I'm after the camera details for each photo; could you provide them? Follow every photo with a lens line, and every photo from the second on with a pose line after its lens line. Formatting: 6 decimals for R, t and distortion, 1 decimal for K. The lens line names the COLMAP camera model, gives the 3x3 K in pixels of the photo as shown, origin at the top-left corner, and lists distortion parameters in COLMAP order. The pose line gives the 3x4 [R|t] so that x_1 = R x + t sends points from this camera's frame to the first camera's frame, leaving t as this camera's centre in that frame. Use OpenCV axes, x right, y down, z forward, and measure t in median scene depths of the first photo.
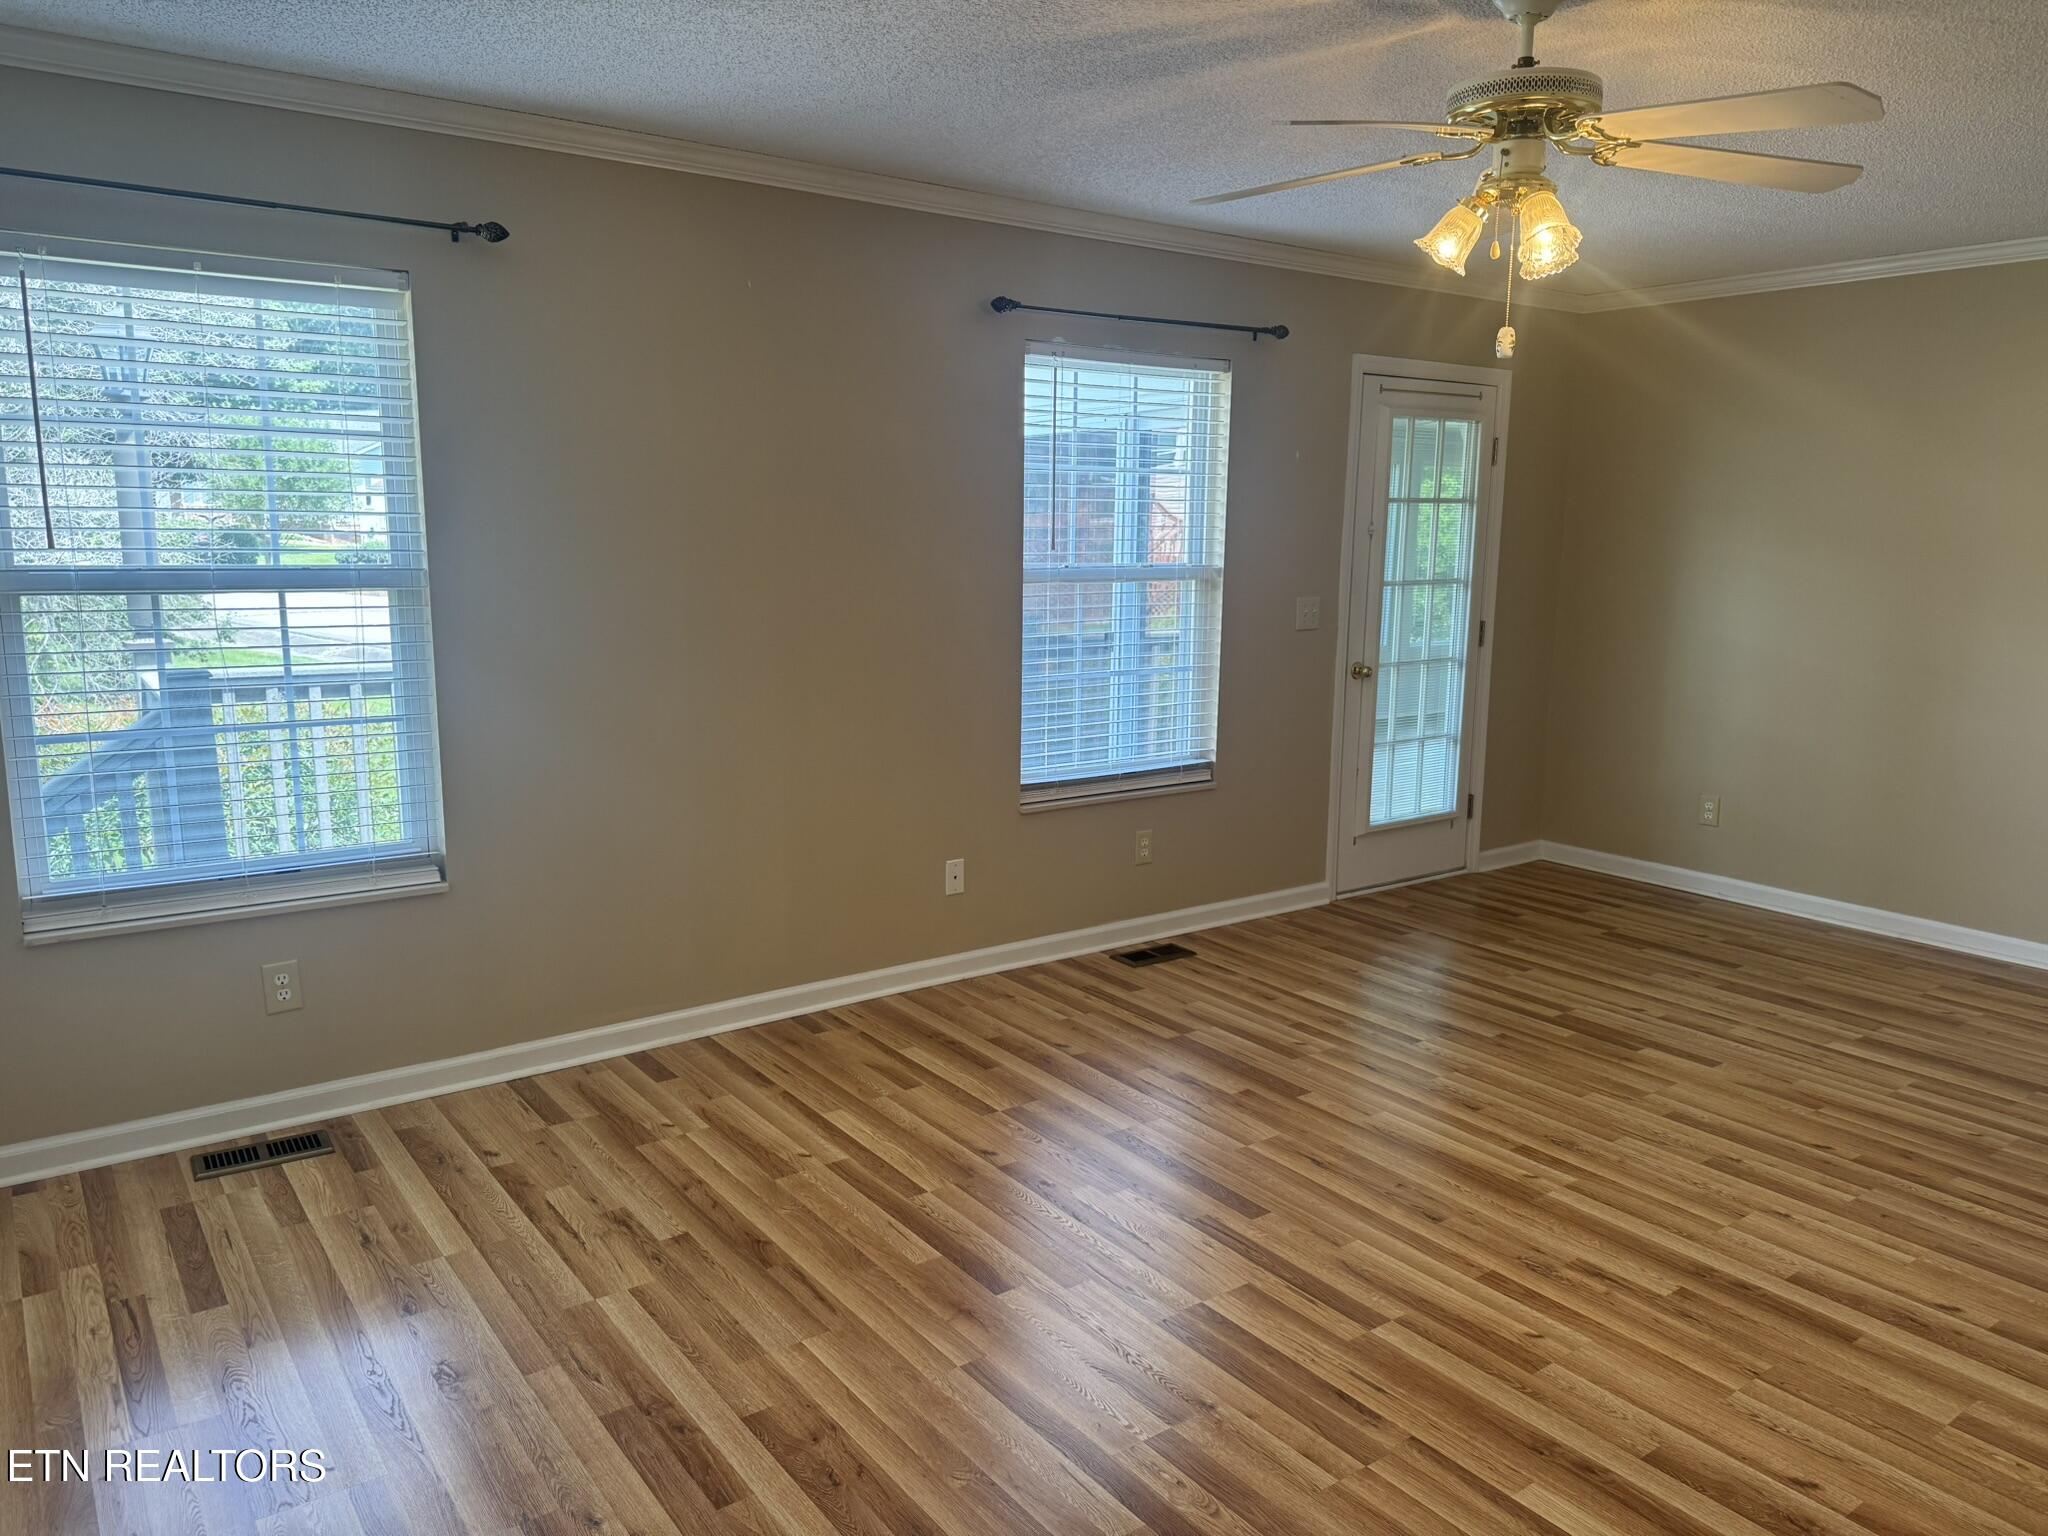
lens RADIAL K [[1445.3, 0, 1027.0], [0, 1445.3, 757.7], [0, 0, 1]] dist [0.069053, -0.089843]
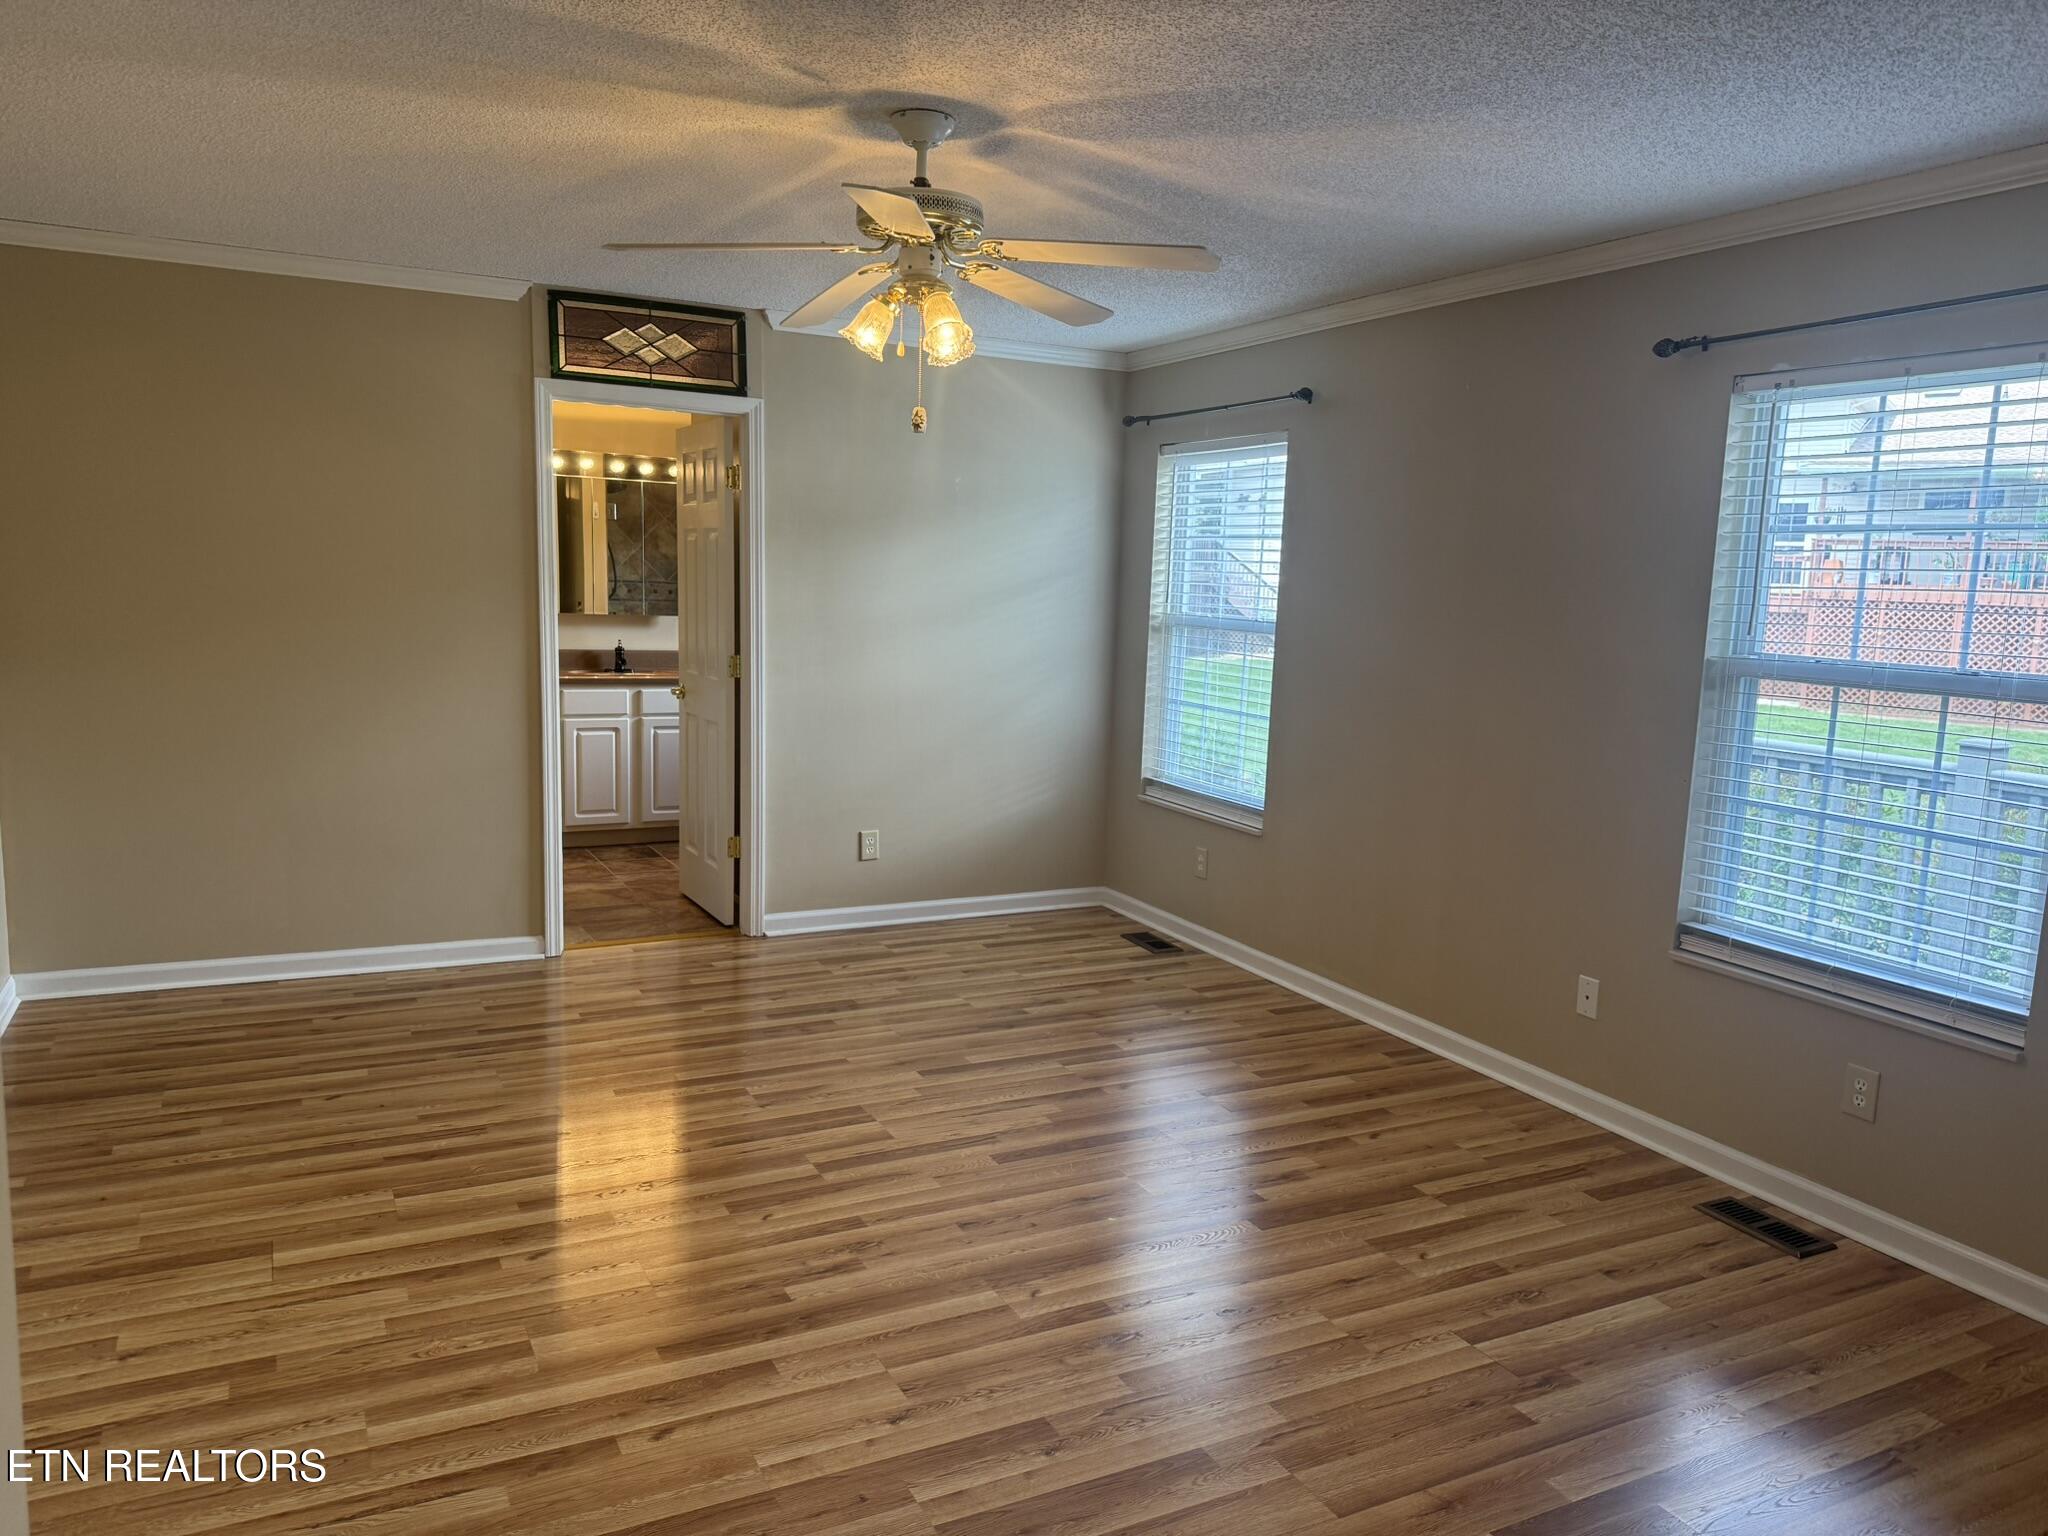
lens RADIAL K [[1445.3, 0, 1031.2], [0, 1445.3, 758.5], [0, 0, 1]] dist [0.069053, -0.089843]
pose [[-0.167032, 0.108559, -0.979957, 0.944277], [-0.197819, 0.970019, 0.141176, -0.128637], [0.965903, 0.217435, -0.140549, 0.832646]]
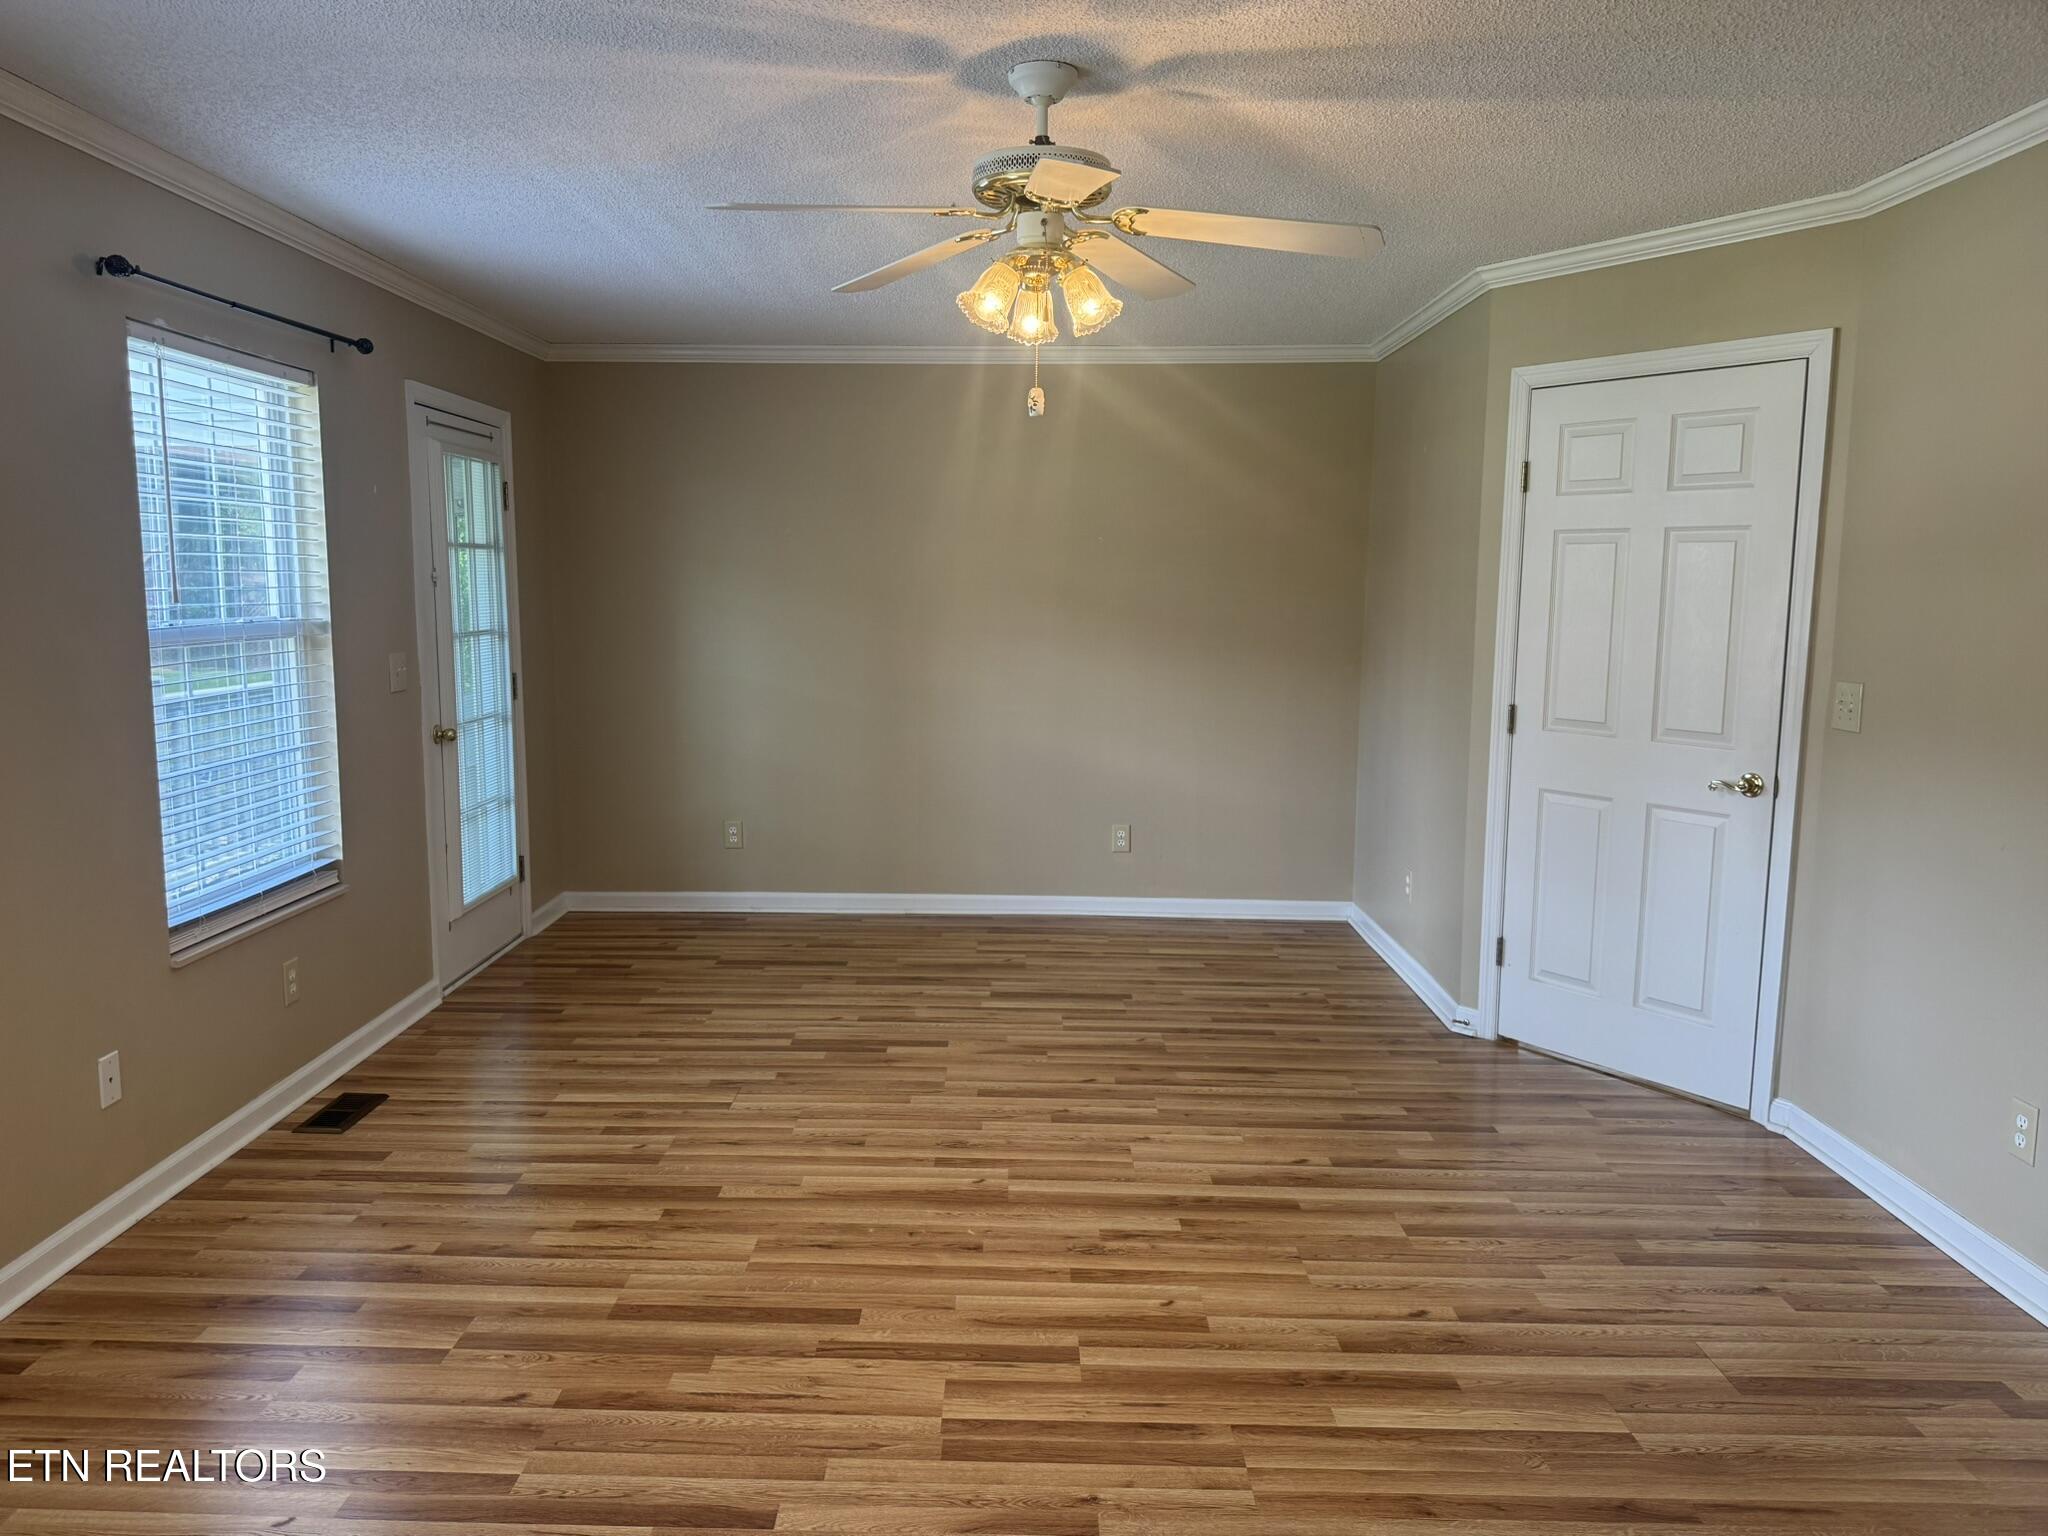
lens RADIAL K [[1445.3, 0, 992.1], [0, 1445.3, 752.7], [0, 0, 1]] dist [0.069053, -0.089843]
pose [[0.615867, -0.103782, 0.780985, -0.347925], [0.131473, 0.990924, 0.028003, -0.039443], [-0.776803, 0.085432, 0.623922, 0.244892]]
